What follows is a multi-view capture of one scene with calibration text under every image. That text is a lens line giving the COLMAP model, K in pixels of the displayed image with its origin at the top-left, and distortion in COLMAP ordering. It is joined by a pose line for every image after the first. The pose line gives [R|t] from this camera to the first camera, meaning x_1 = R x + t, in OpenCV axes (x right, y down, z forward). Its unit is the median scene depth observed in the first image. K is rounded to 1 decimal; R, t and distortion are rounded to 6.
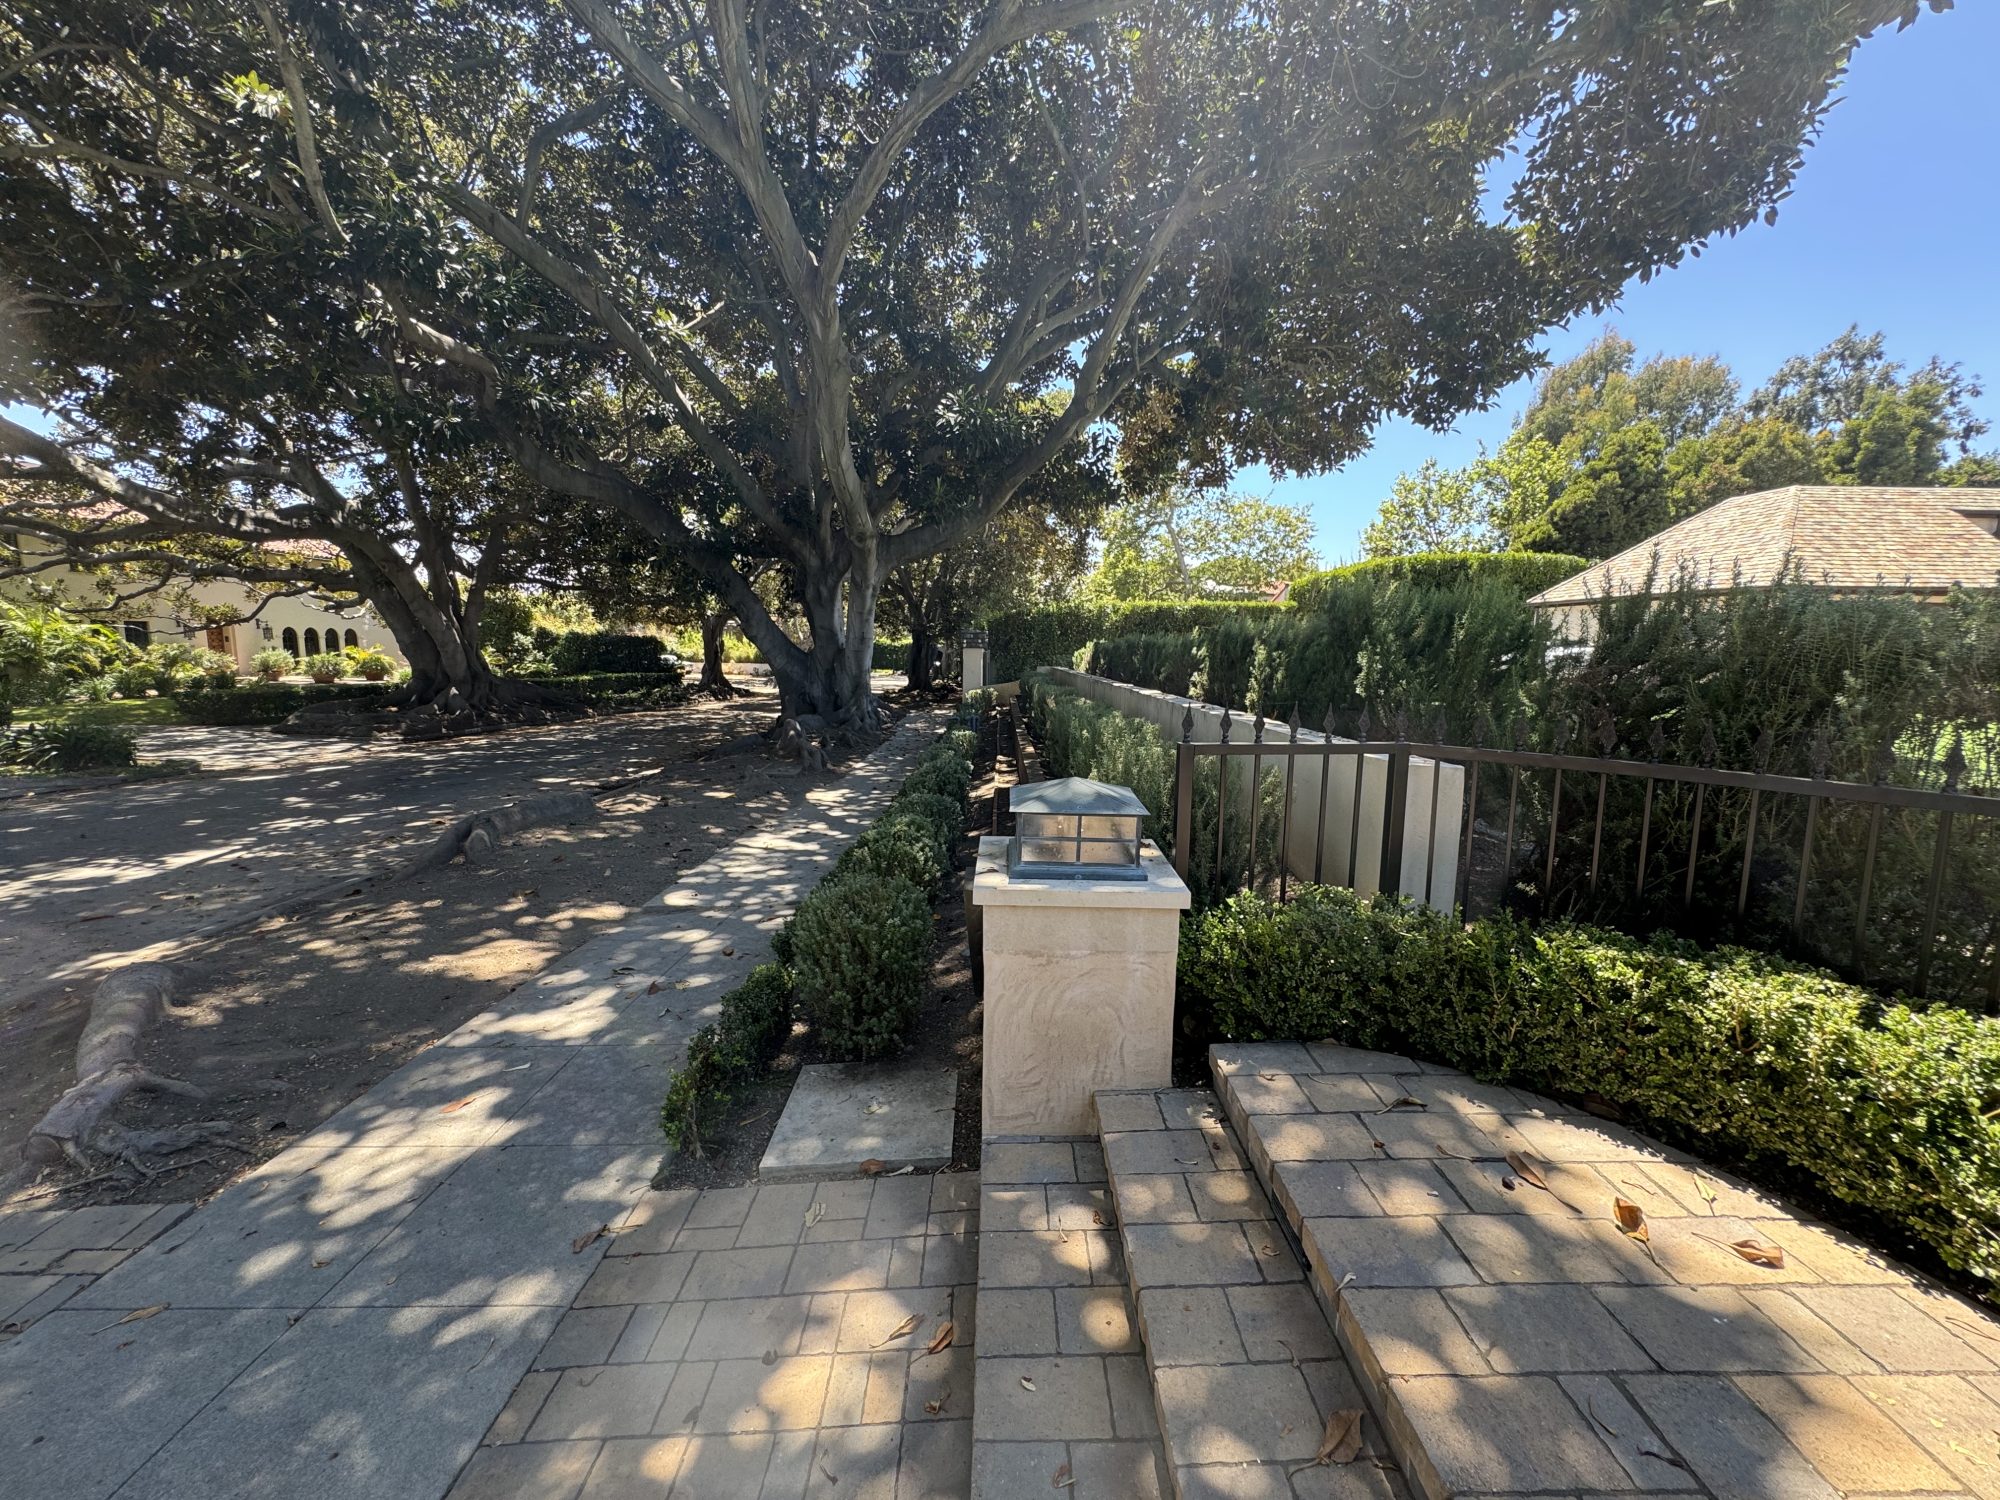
lens RADIAL K [[806.3, 0, 1004.2], [0, 806.3, 746.8], [0, 0, 1]] dist [-0.002167, -0.000829]
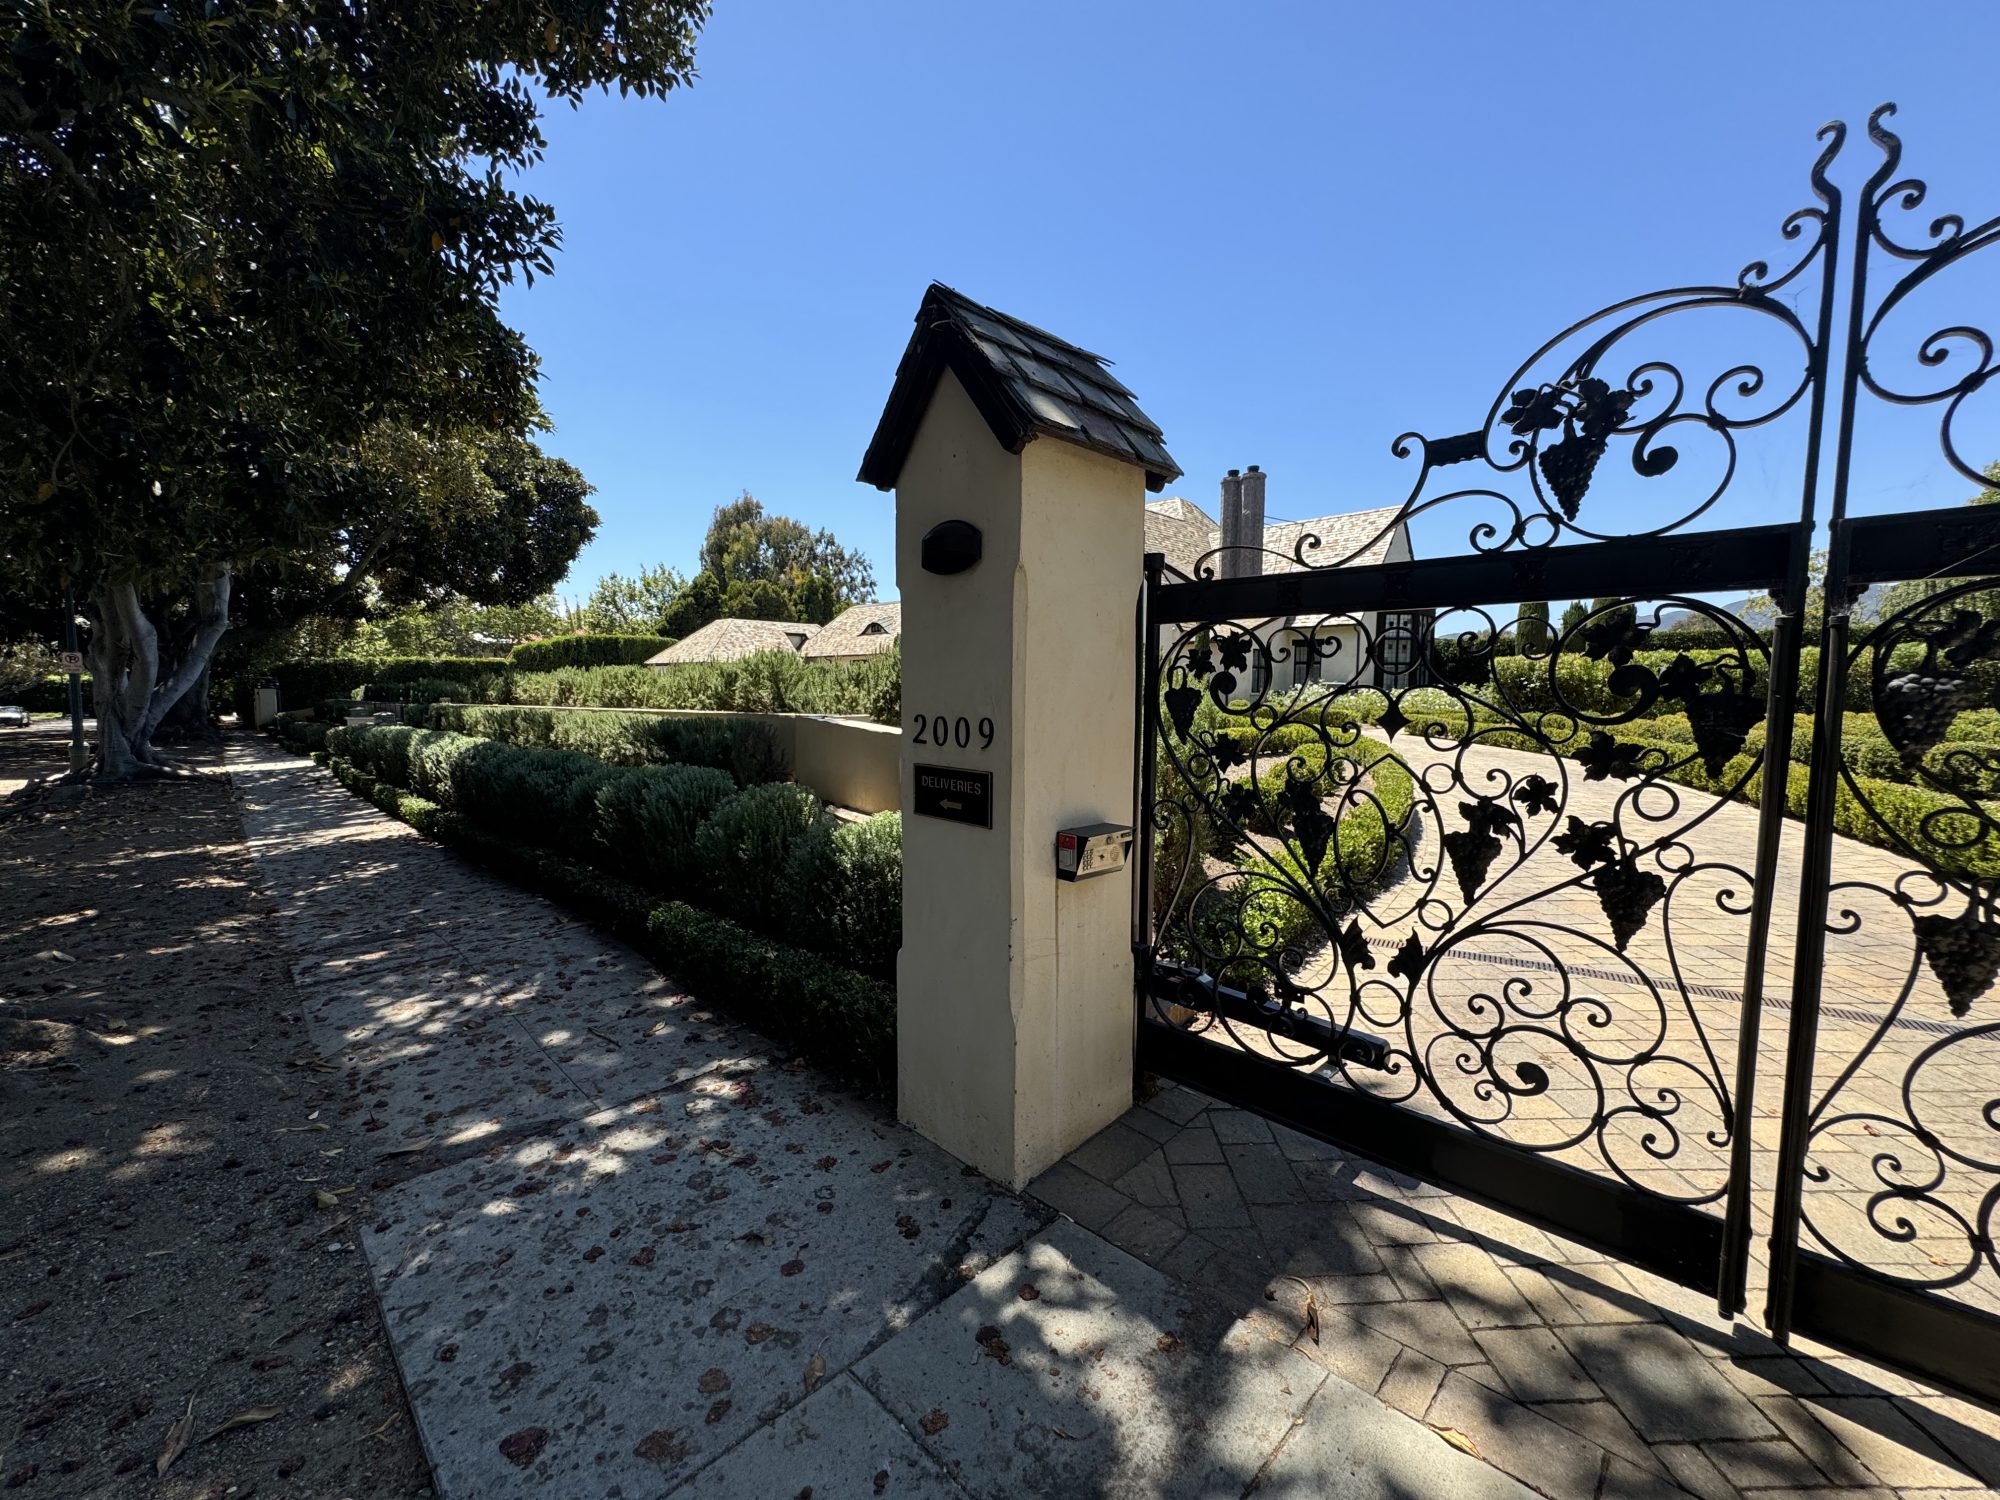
lens RADIAL K [[806.3, 0, 993.4], [0, 806.3, 747.3], [0, 0, 1]] dist [-0.002167, -0.000829]
pose [[0.711622, -0.054658, 0.700433, -0.116573], [0.090913, 0.995751, -0.014662, 0.120640], [-0.696655, 0.074113, 0.713568, -0.893324]]
